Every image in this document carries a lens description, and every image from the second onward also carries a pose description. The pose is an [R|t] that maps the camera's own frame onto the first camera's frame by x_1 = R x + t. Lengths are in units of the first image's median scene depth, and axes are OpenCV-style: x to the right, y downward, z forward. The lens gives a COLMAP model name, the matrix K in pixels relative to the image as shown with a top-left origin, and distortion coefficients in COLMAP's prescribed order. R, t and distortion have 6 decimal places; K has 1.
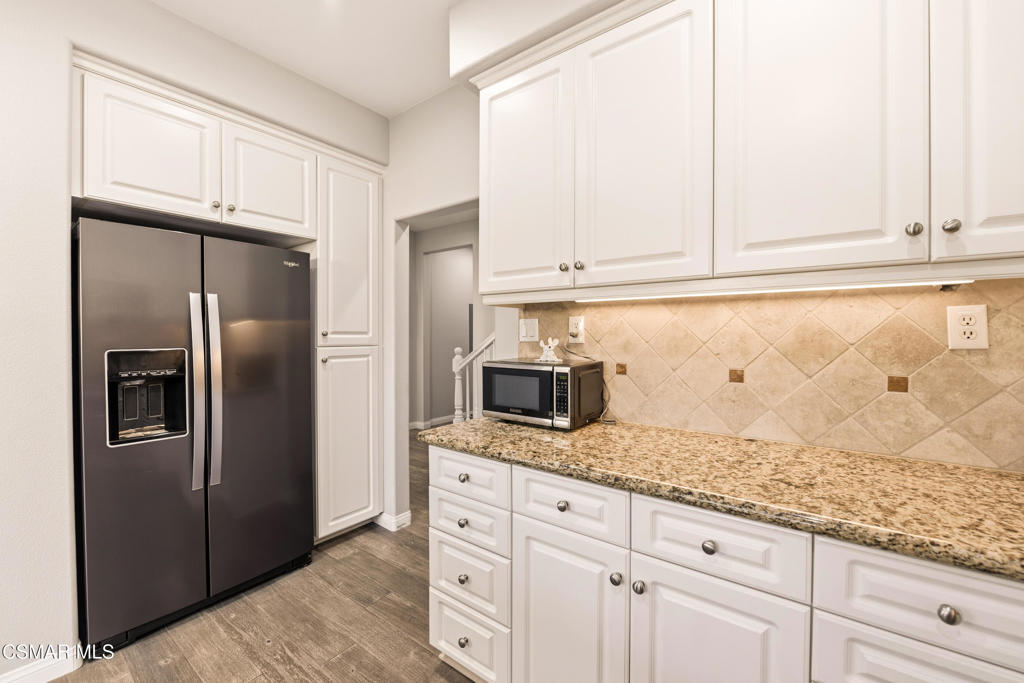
lens RADIAL K [[411.1, 0, 516.4], [0, 411.1, 338.9], [0, 0, 1]] dist [-0.007217, -0.000373]
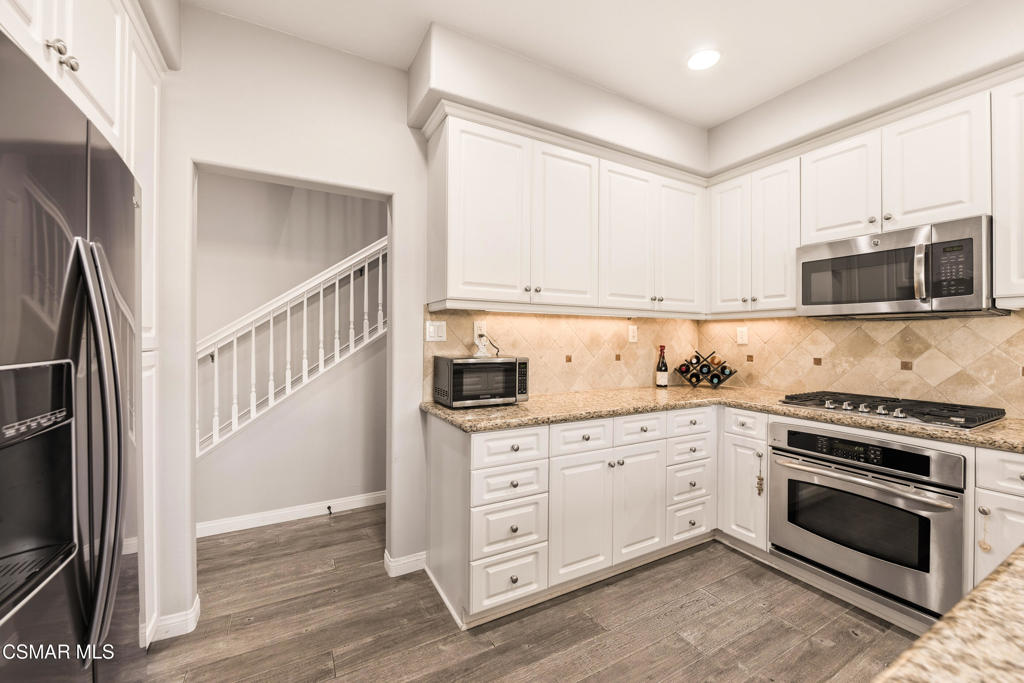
lens RADIAL K [[411.1, 0, 516.4], [0, 411.1, 338.9], [0, 0, 1]] dist [-0.007217, -0.000373]
pose [[0.407536, 0.000001, 0.913189, -0.976831], [0.002127, 0.999997, -0.000950, 0.002109], [-0.913187, 0.002330, 0.407535, 0.365201]]
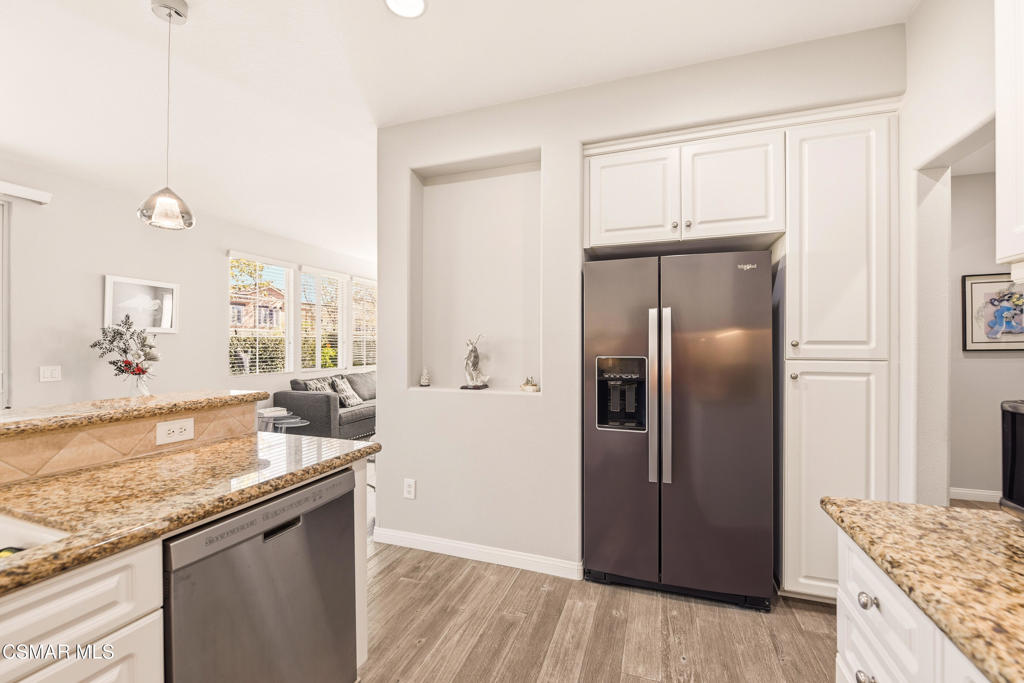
lens RADIAL K [[418.1, 0, 515.6], [0, 418.1, 346.0], [0, 0, 1]] dist [-0.006122, 0.000029]
pose [[0.302514, 0.002085, -0.953143, 0.205598], [-0.008637, 0.999963, -0.000554, -0.004064], [0.953106, 0.008400, 0.302521, 0.284657]]
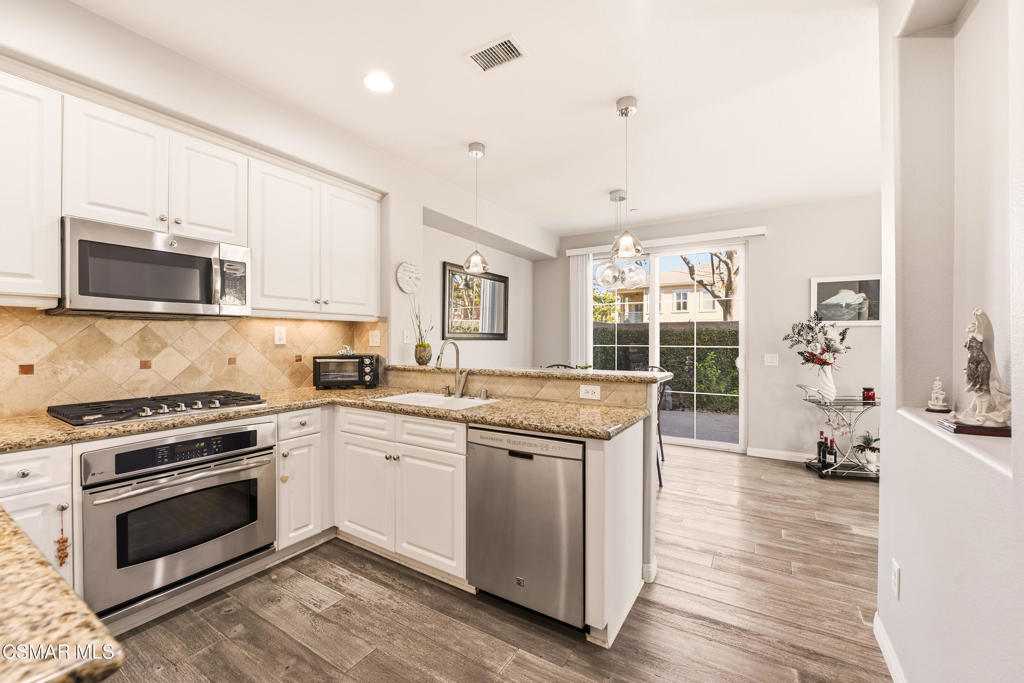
lens RADIAL K [[411.1, 0, 516.4], [0, 411.1, 338.9], [0, 0, 1]] dist [-0.007217, -0.000373]
pose [[-0.995876, 0.000038, -0.090722, -0.420541], [-0.000572, 0.999977, 0.006689, -0.003485], [0.090720, 0.006714, -0.995854, 1.113585]]
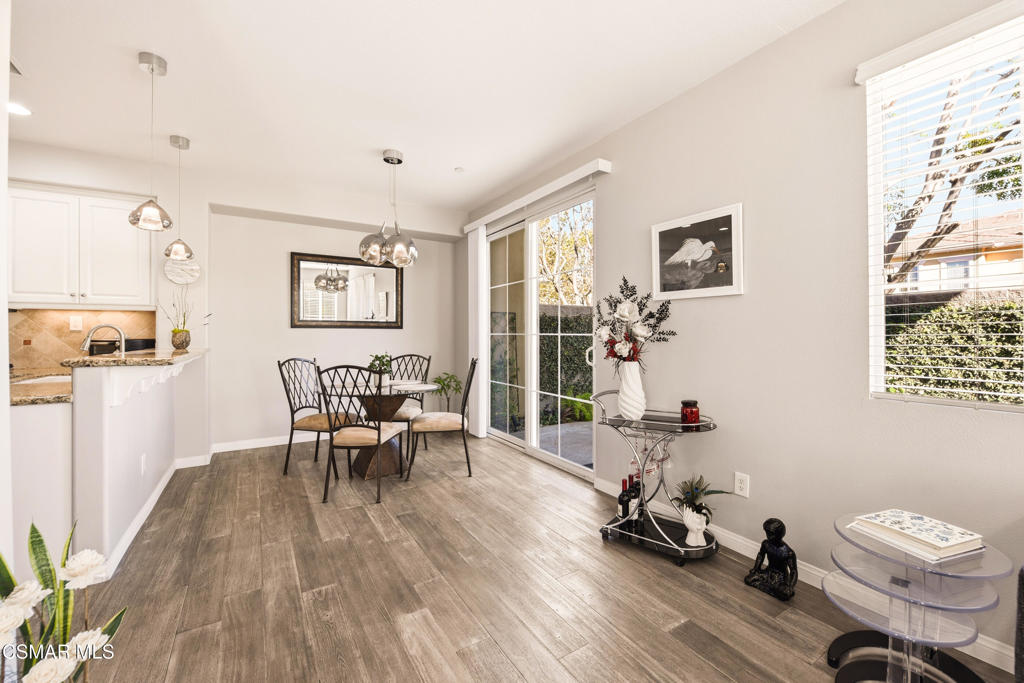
lens RADIAL K [[421.6, 0, 517.9], [0, 421.6, 332.4], [0, 0, 1]] dist [-0.006641, -0.000476]
pose [[-0.930576, 0.004089, 0.366075, -2.338412], [0.006496, 0.999965, 0.005344, 0.040667], [-0.366041, 0.007351, -0.930570, 0.573686]]
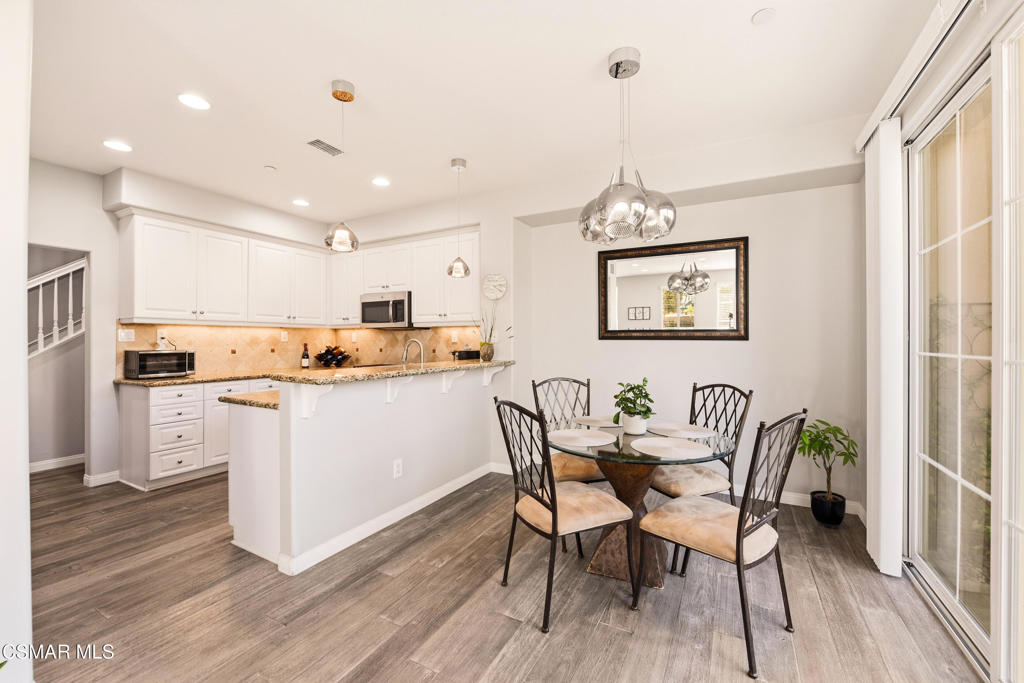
lens RADIAL K [[411.1, 0, 516.4], [0, 411.1, 338.9], [0, 0, 1]] dist [-0.007217, -0.000373]
pose [[-0.139469, 0.002363, 0.990224, -2.193823], [0.009139, 0.999958, -0.001100, 0.014267], [-0.990184, 0.008896, -0.139484, -0.522712]]
